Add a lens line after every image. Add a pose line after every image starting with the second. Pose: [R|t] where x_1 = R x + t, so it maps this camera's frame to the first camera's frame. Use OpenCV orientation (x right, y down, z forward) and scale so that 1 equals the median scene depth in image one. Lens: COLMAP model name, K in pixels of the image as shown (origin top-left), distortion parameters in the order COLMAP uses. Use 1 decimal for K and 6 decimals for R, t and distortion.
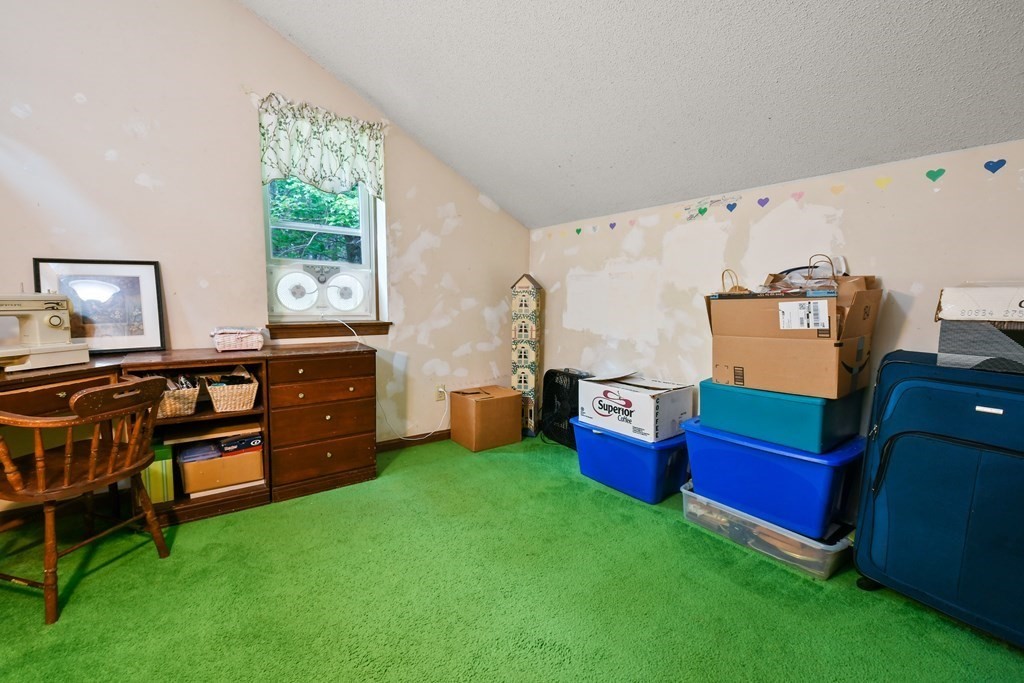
lens RADIAL K [[446.3, 0, 520.5], [0, 446.3, 349.7], [0, 0, 1]] dist [0.016547, -0.009480]
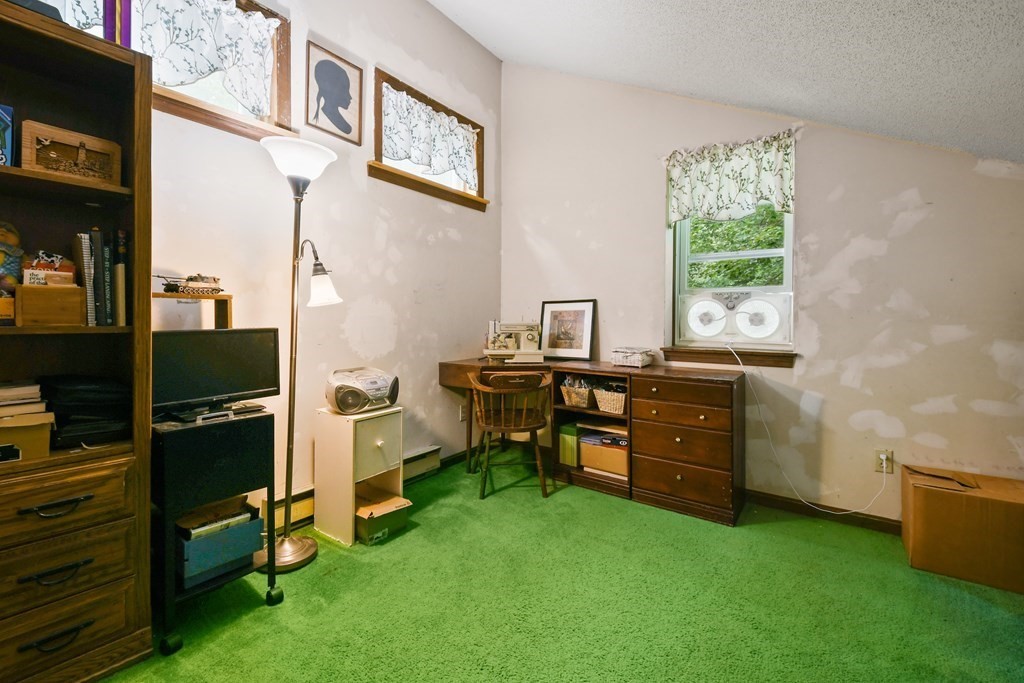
lens RADIAL K [[446.3, 0, 476.6], [0, 446.3, 323.4], [0, 0, 1]] dist [0.016547, -0.009480]
pose [[0.262087, -0.001717, -0.965043, 0.434971], [-0.115795, 0.992718, -0.033214, -0.025104], [0.958072, 0.120452, 0.259979, 0.252023]]
